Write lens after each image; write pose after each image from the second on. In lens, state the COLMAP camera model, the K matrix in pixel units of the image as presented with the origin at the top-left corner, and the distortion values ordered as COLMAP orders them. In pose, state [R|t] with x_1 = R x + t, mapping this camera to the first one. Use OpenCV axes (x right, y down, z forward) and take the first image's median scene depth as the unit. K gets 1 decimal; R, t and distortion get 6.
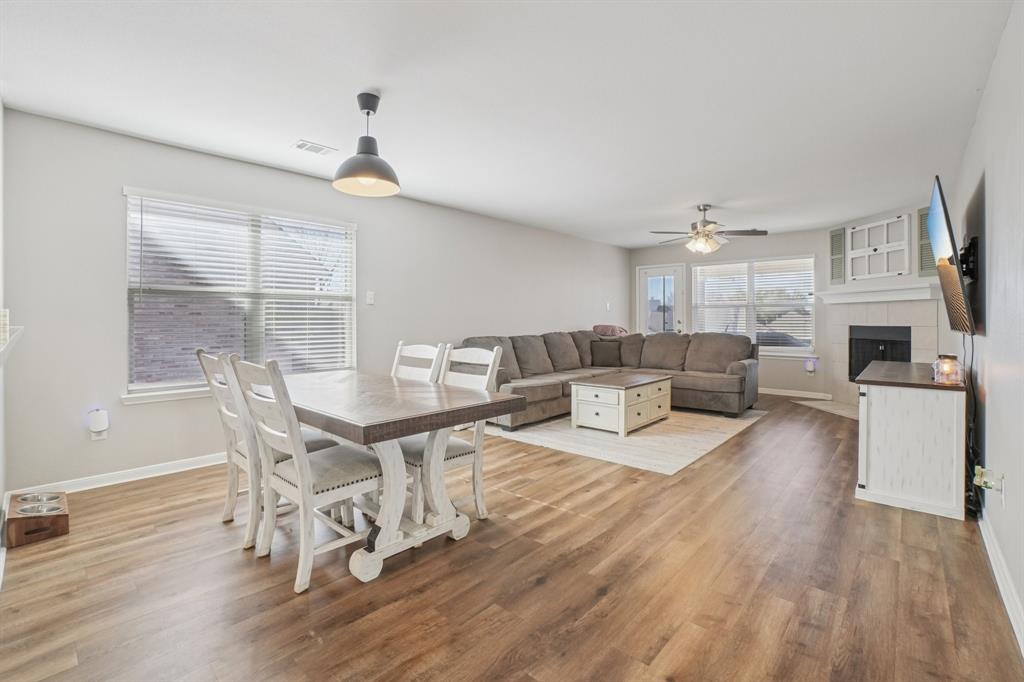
lens RADIAL K [[462.1, 0, 509.3], [0, 462.1, 315.0], [0, 0, 1]] dist [-0.050620, 0.027787]
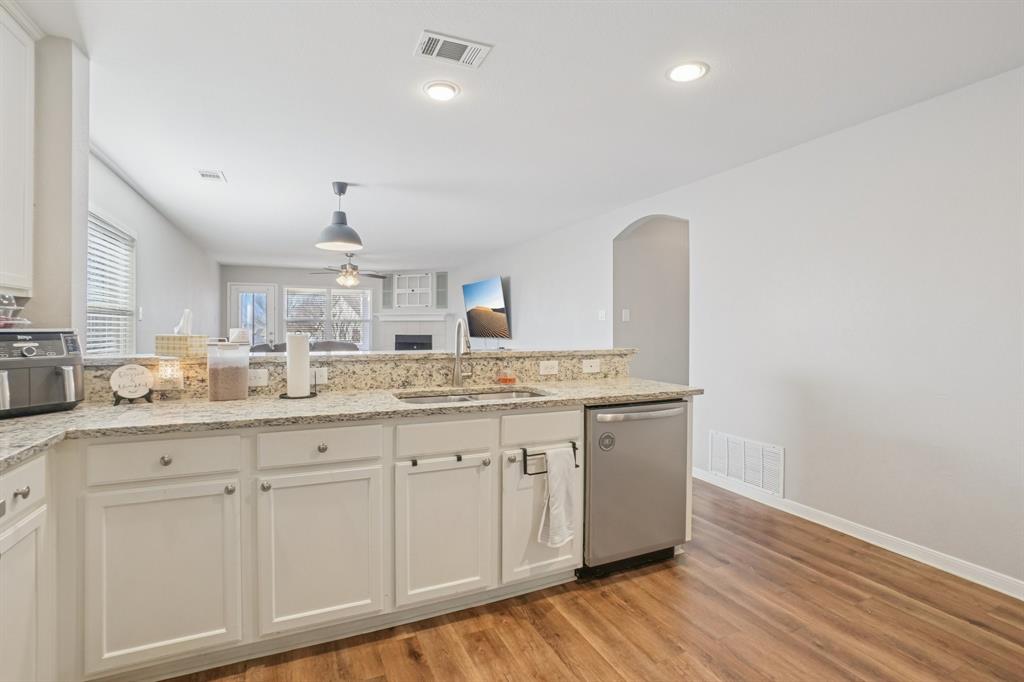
lens RADIAL K [[468.8, 0, 502.0], [0, 468.8, 324.6], [0, 0, 1]] dist [-0.044460, 0.016780]
pose [[0.399705, 0.003856, 0.916636, -0.737400], [-0.008713, 0.999962, -0.000407, -0.017620], [-0.916602, -0.007824, 0.399723, -0.028757]]
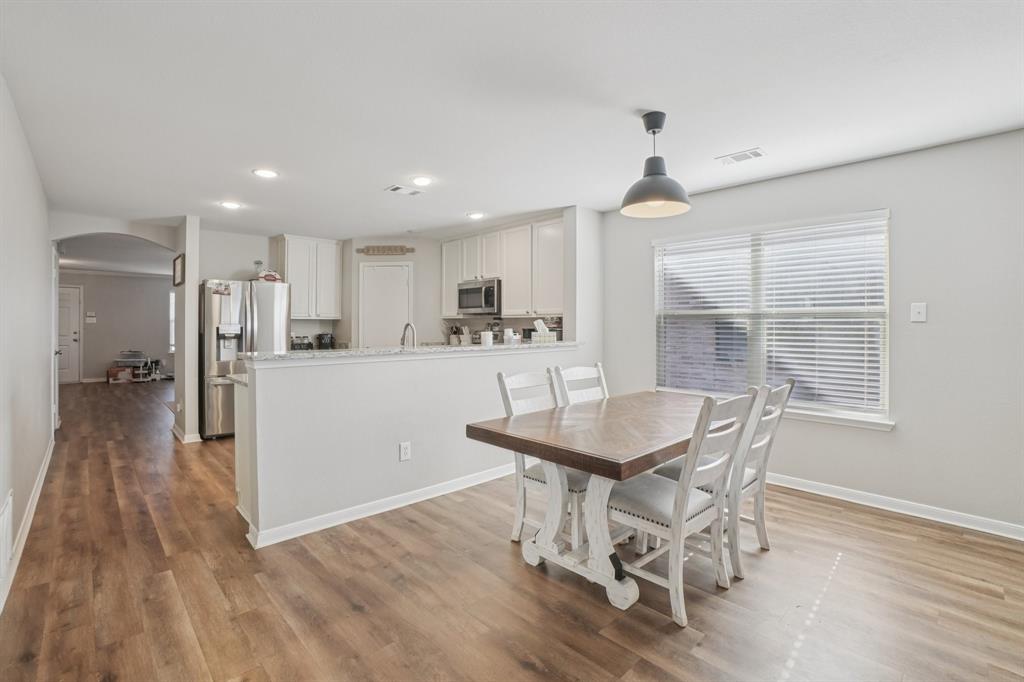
lens RADIAL K [[468.8, 0, 502.0], [0, 468.8, 324.6], [0, 0, 1]] dist [-0.044460, 0.016780]
pose [[-0.091273, -0.003549, -0.995820, 0.350003], [0.006735, 0.999969, -0.004181, -0.016701], [0.995803, -0.007089, -0.091246, 0.391460]]
